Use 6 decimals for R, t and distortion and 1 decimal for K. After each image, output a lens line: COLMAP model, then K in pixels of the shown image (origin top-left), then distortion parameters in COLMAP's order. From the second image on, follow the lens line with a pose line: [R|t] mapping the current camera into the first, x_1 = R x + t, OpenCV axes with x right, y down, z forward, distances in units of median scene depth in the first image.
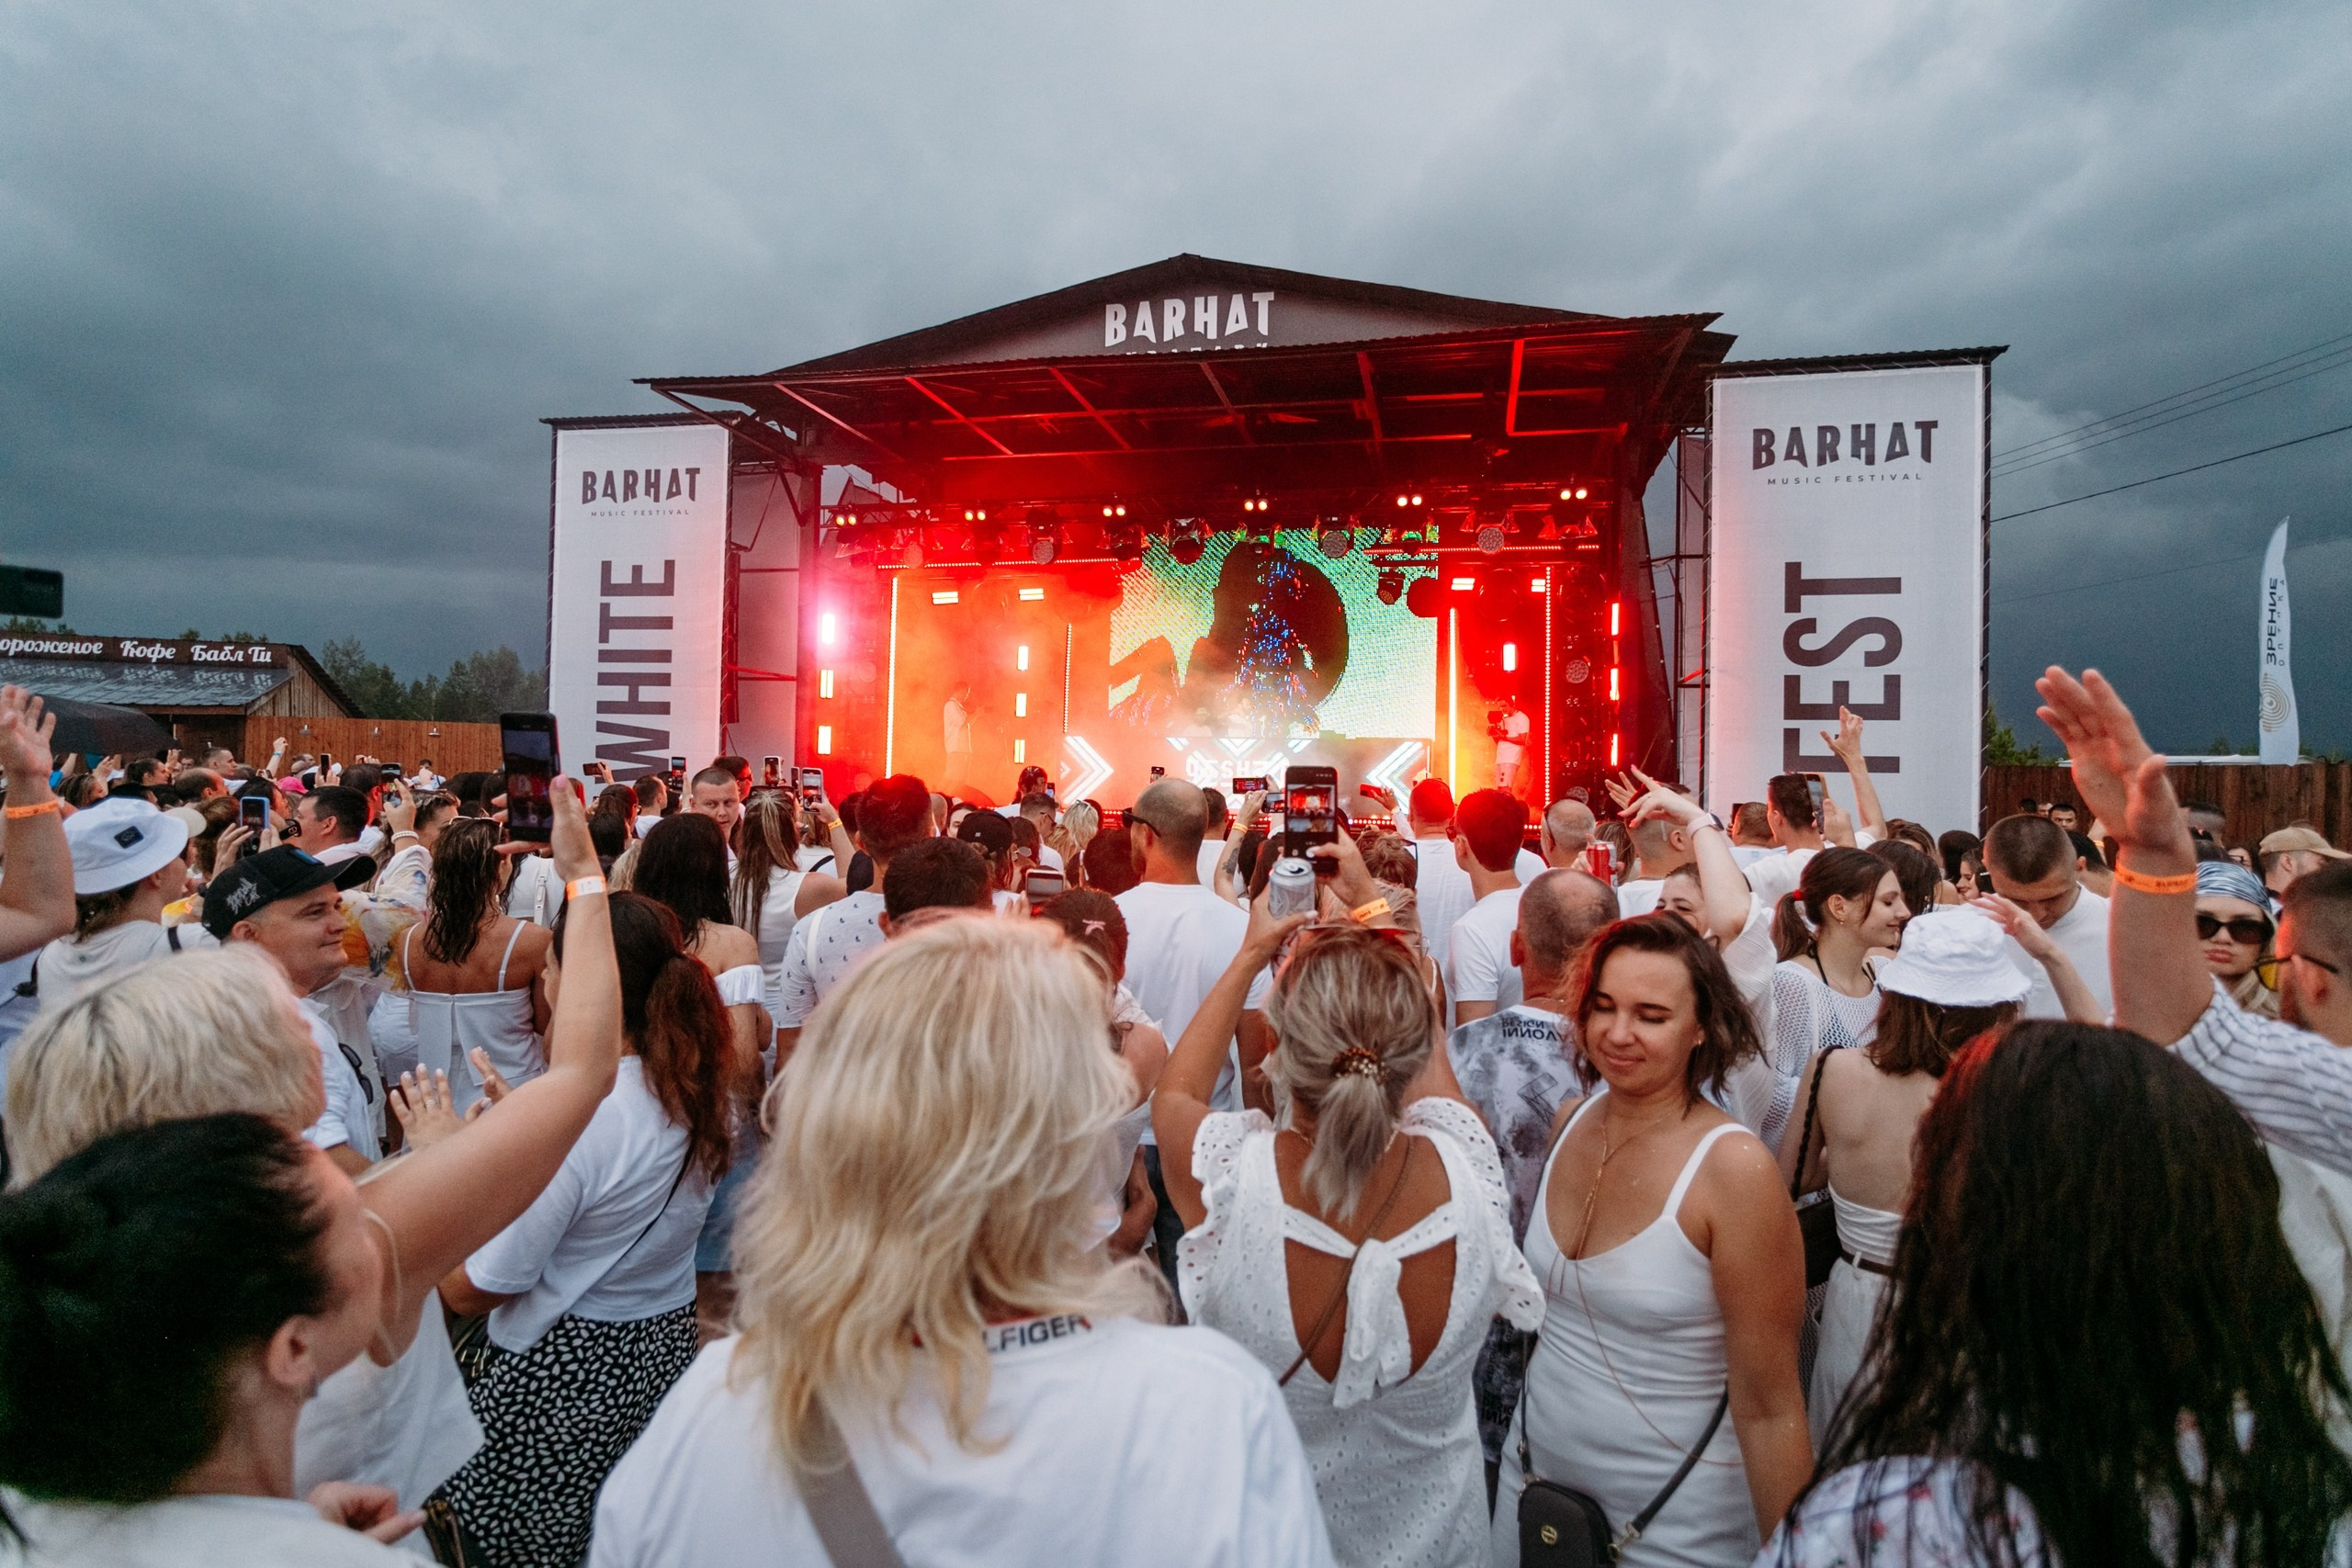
lens RADIAL K [[1469.0, 0, 1211.4], [0, 1469.0, 766.2], [0, 0, 1]] dist [0.000586, -0.002637]
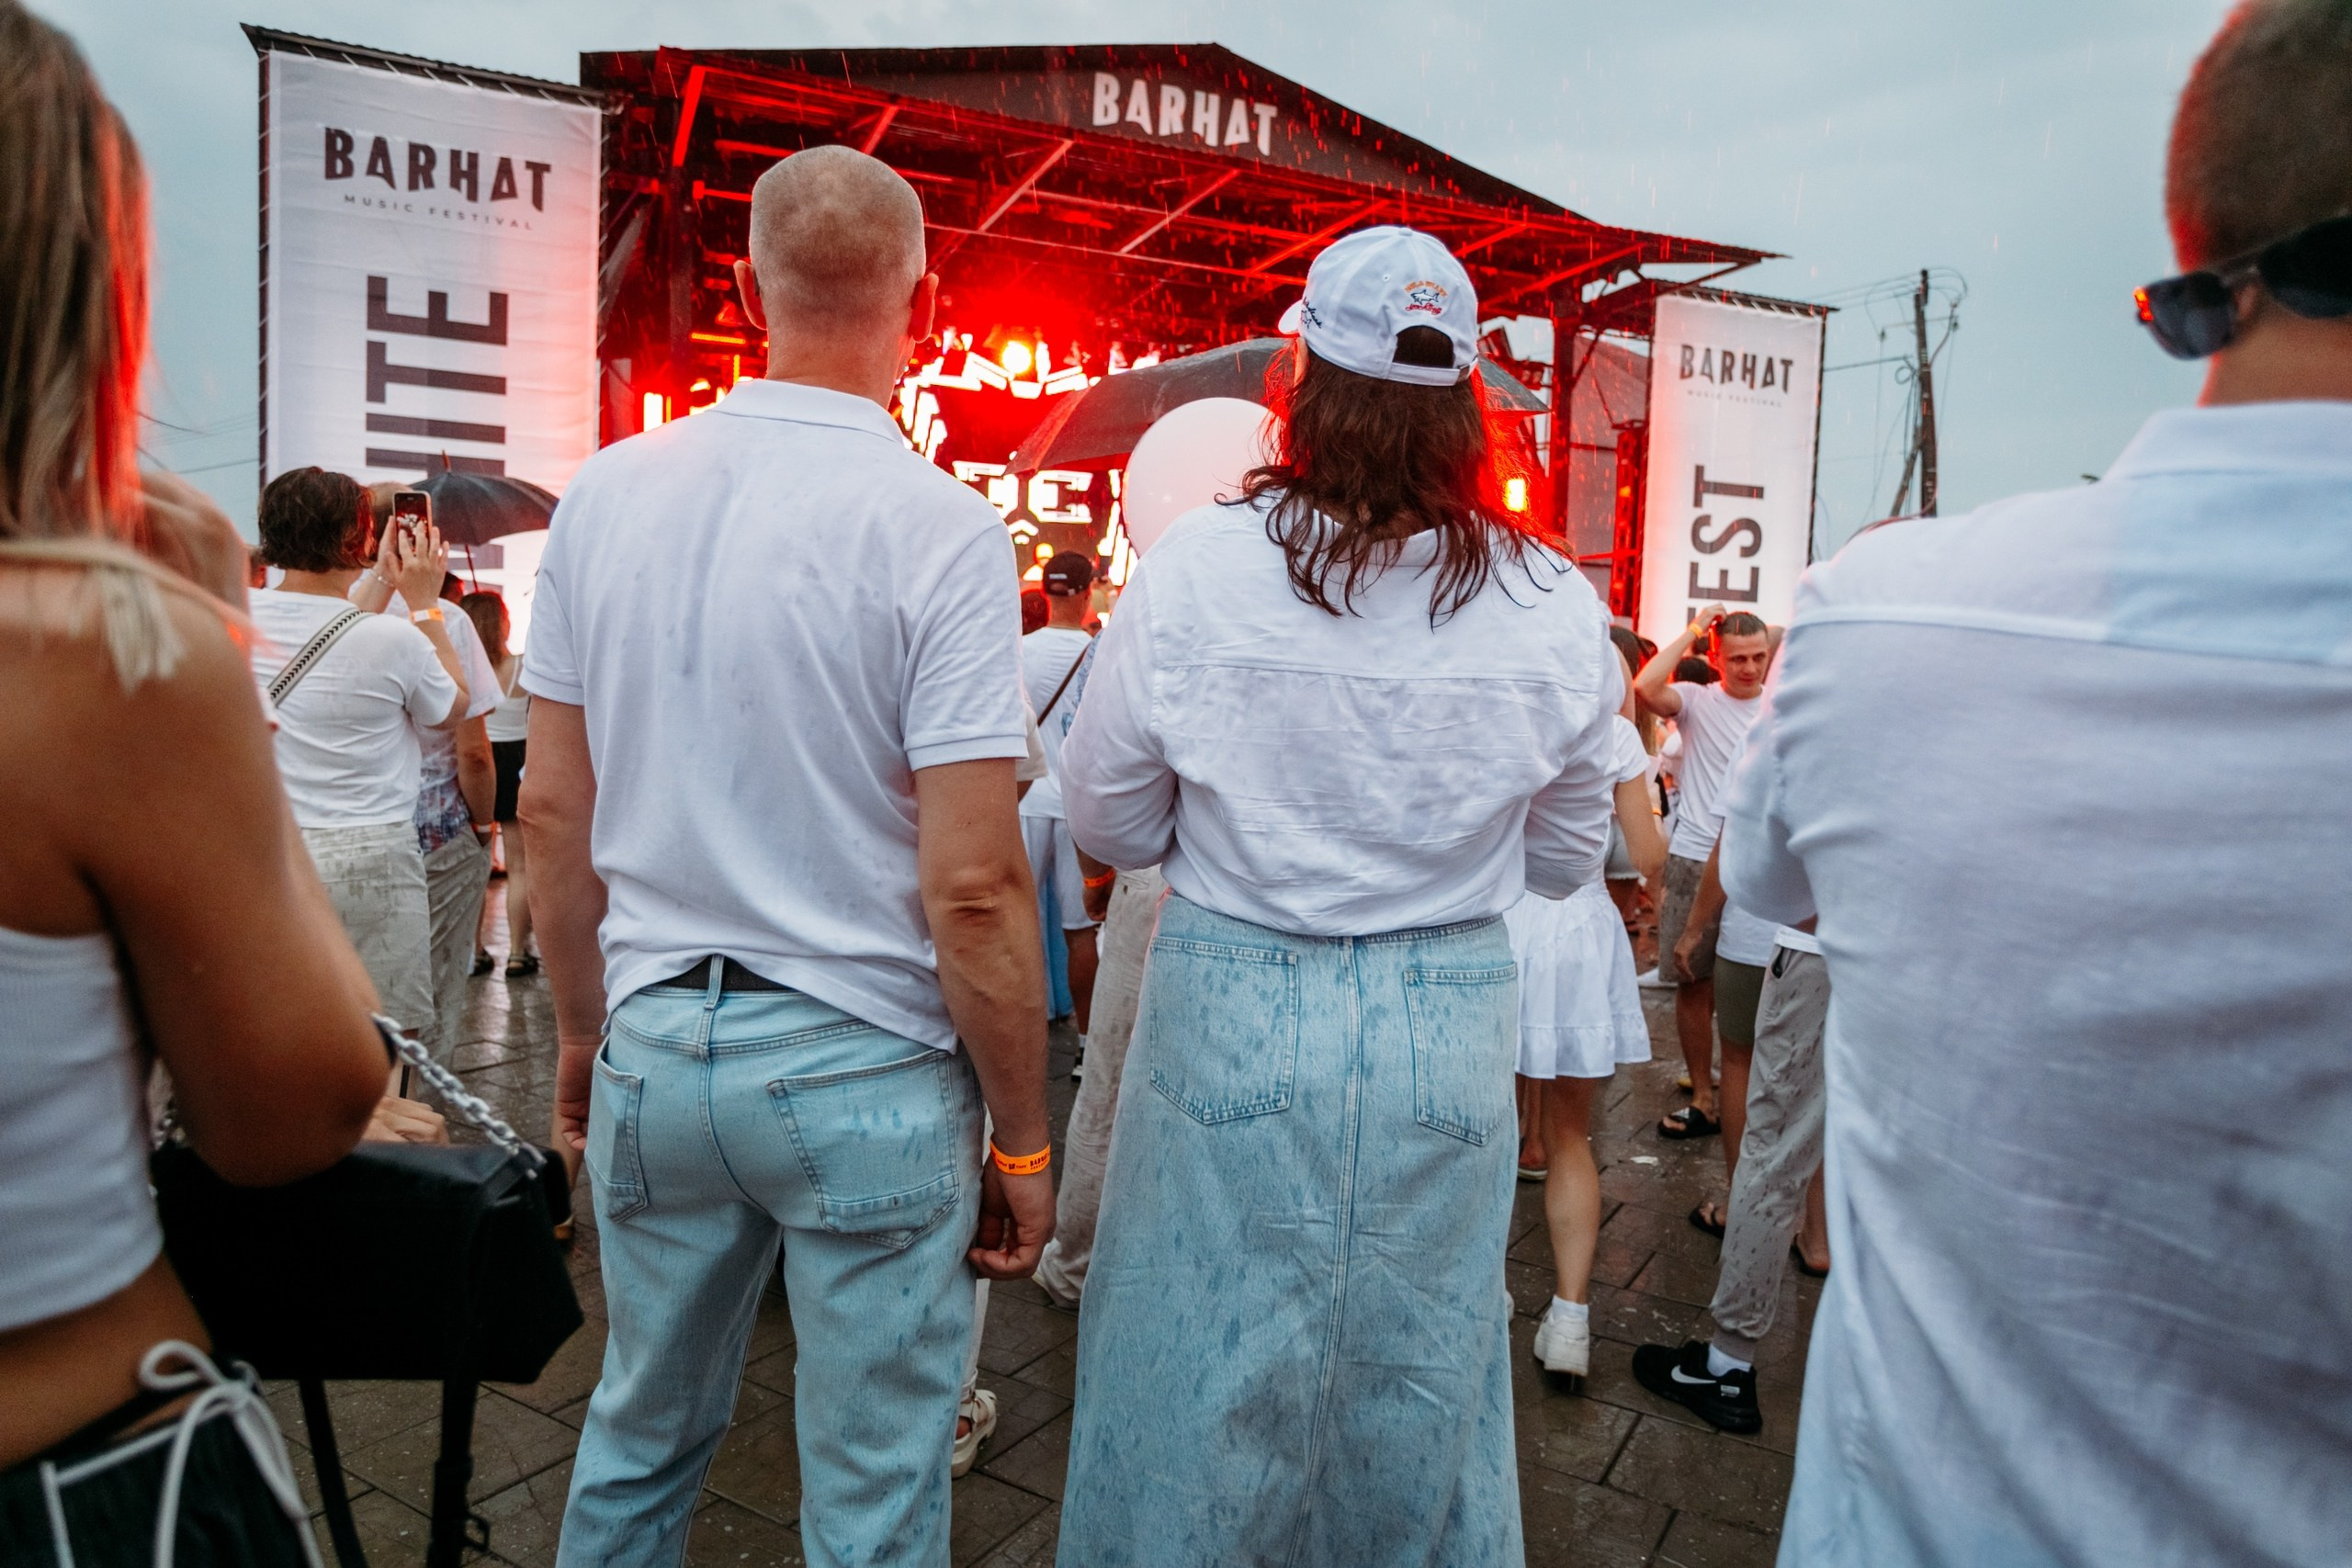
lens RADIAL K [[1469.0, 0, 1211.4], [0, 1469.0, 766.2], [0, 0, 1]] dist [0.000586, -0.002637]
pose [[0.798225, -0.030129, 0.601606, -0.550699], [-0.038805, 0.994102, 0.101274, -0.002437], [-0.601109, -0.104184, 0.792347, 0.243299]]
